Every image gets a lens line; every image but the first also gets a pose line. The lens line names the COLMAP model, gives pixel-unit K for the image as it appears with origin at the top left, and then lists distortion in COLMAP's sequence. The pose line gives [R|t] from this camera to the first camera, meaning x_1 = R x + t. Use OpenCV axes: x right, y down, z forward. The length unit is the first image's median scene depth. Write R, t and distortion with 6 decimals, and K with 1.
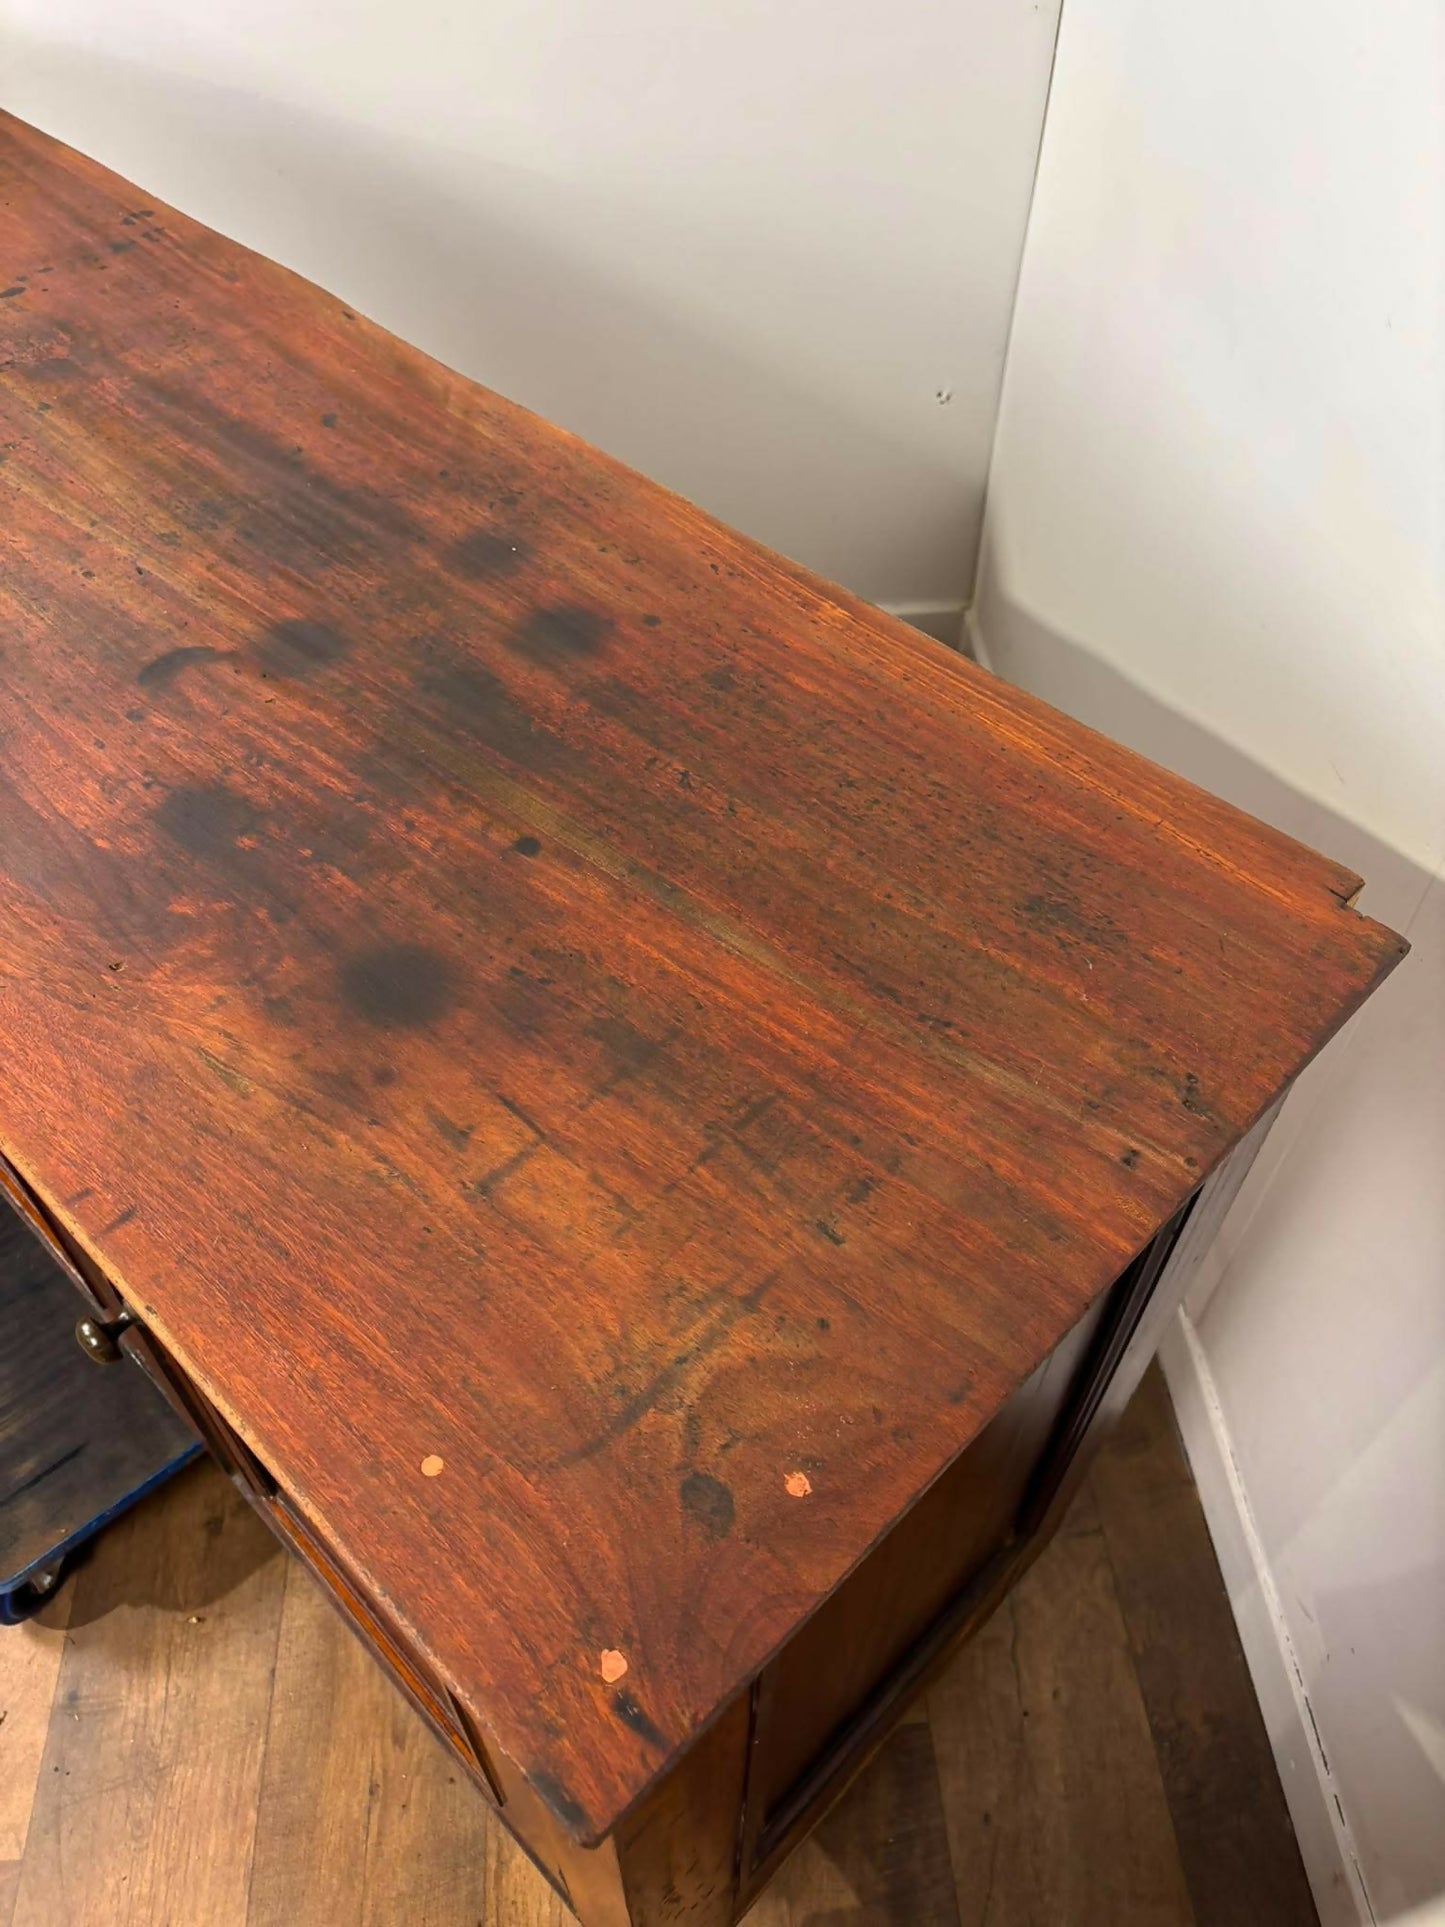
lens RADIAL K [[1443.4, 0, 709.7], [0, 1443.4, 962.7], [0, 0, 1]] dist [0.045711, -0.051661]
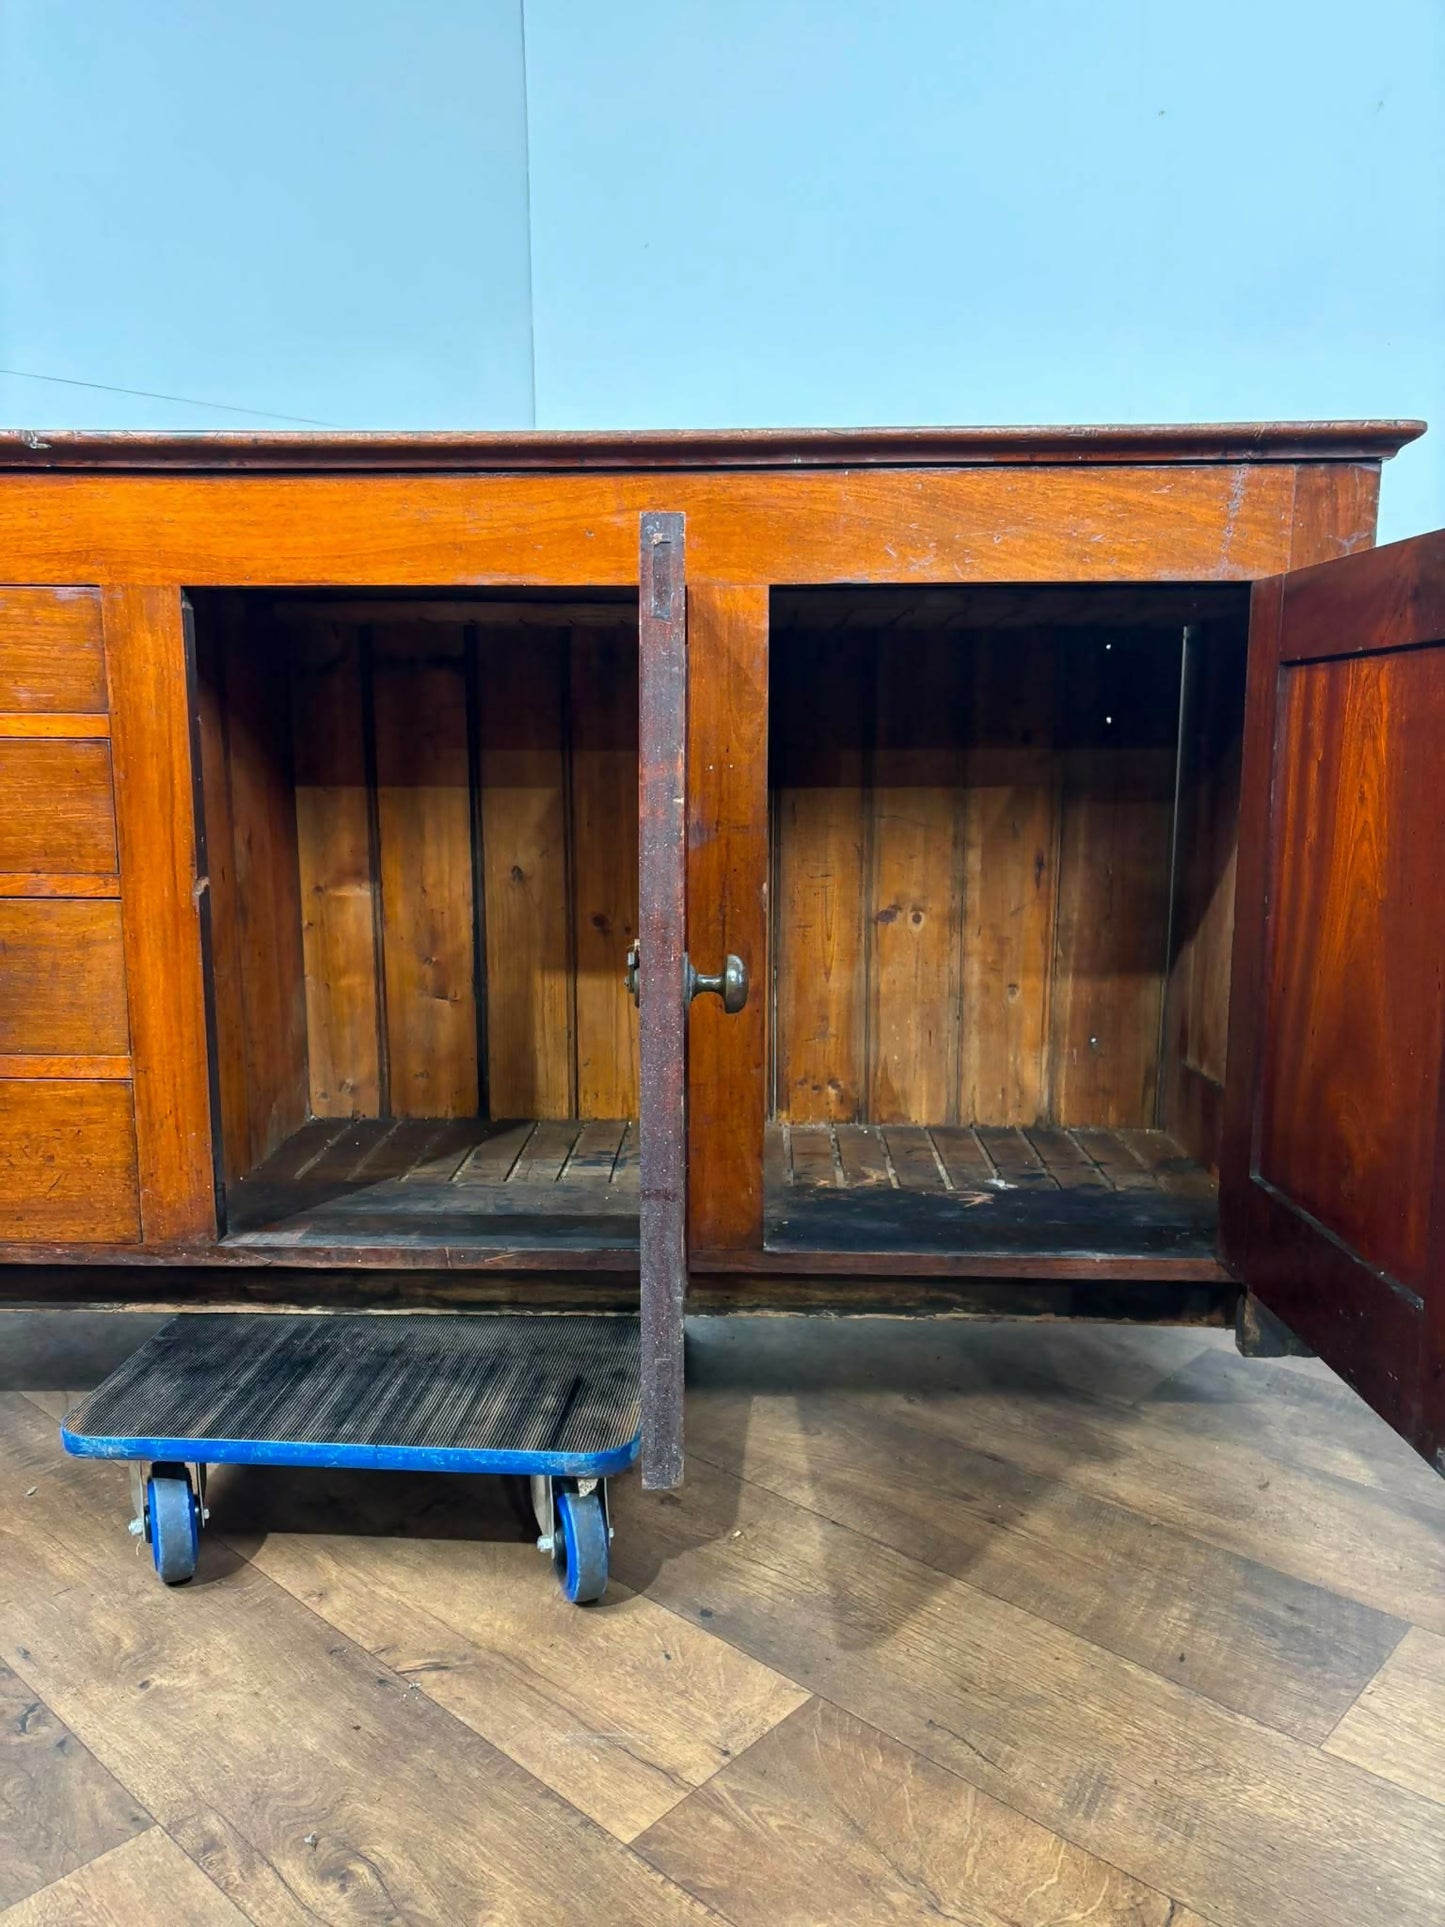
lens RADIAL K [[1443.4, 0, 704.9], [0, 1443.4, 969.0], [0, 0, 1]] dist [0.045711, -0.051661]
pose [[0.735390, -0.112377, 0.668261, -1.581894], [0.515716, 0.732532, -0.444336, 0.972868], [-0.439589, 0.671393, 0.596651, 0.315569]]
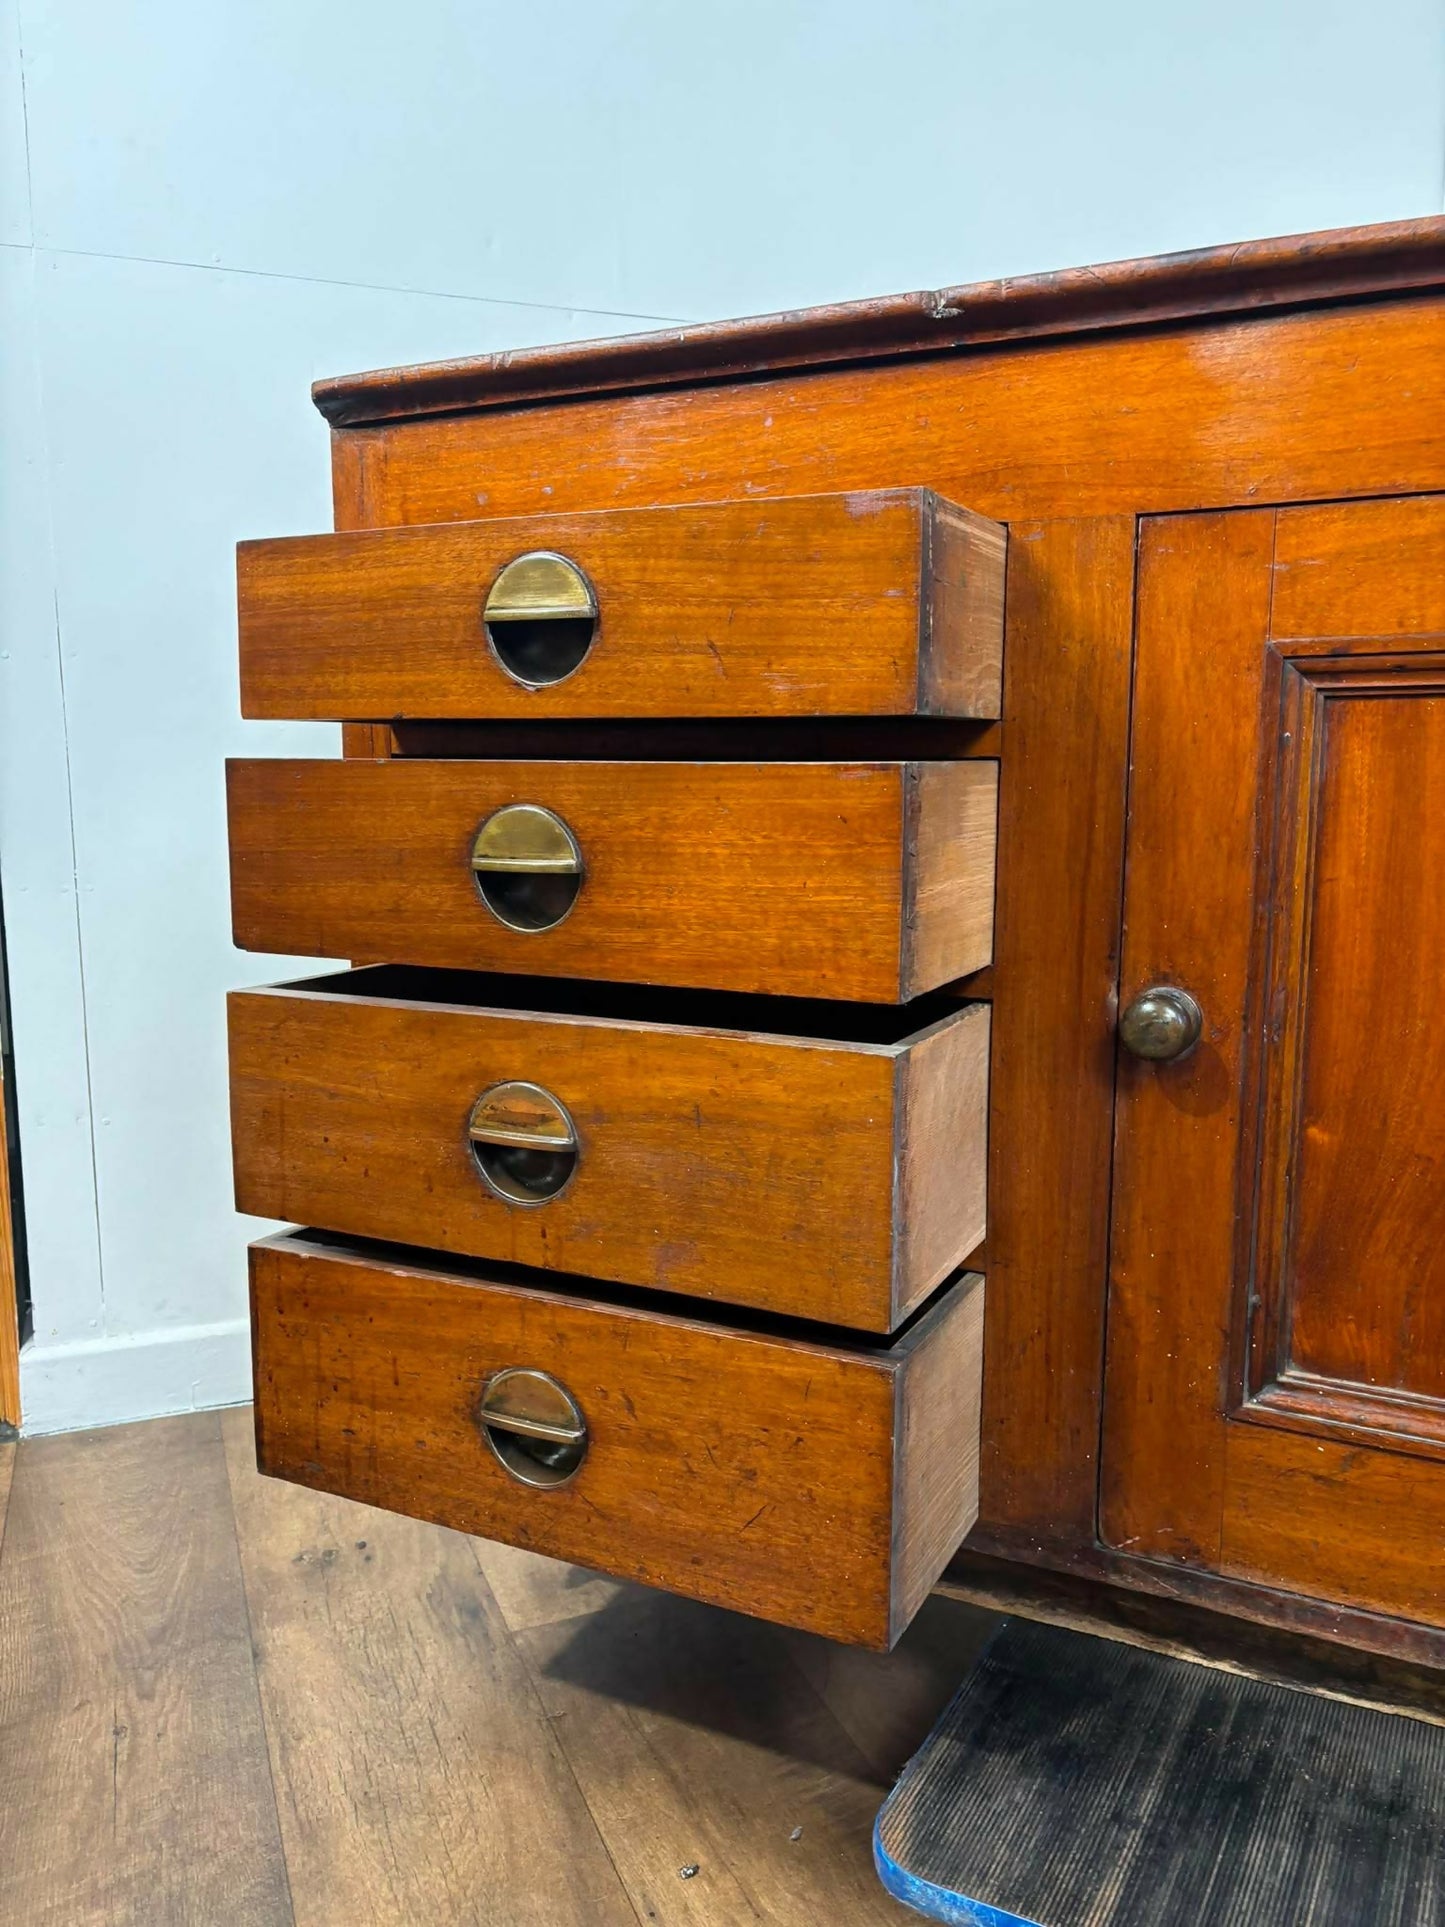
lens RADIAL K [[1443.4, 0, 718.9], [0, 1443.4, 969.8], [0, 0, 1]] dist [0.045711, -0.051661]
pose [[0.951902, -0.040578, 0.303703, -1.485277], [0.231989, 0.742948, -0.627861, 0.474183], [-0.200158, 0.668118, 0.716628, 0.769077]]
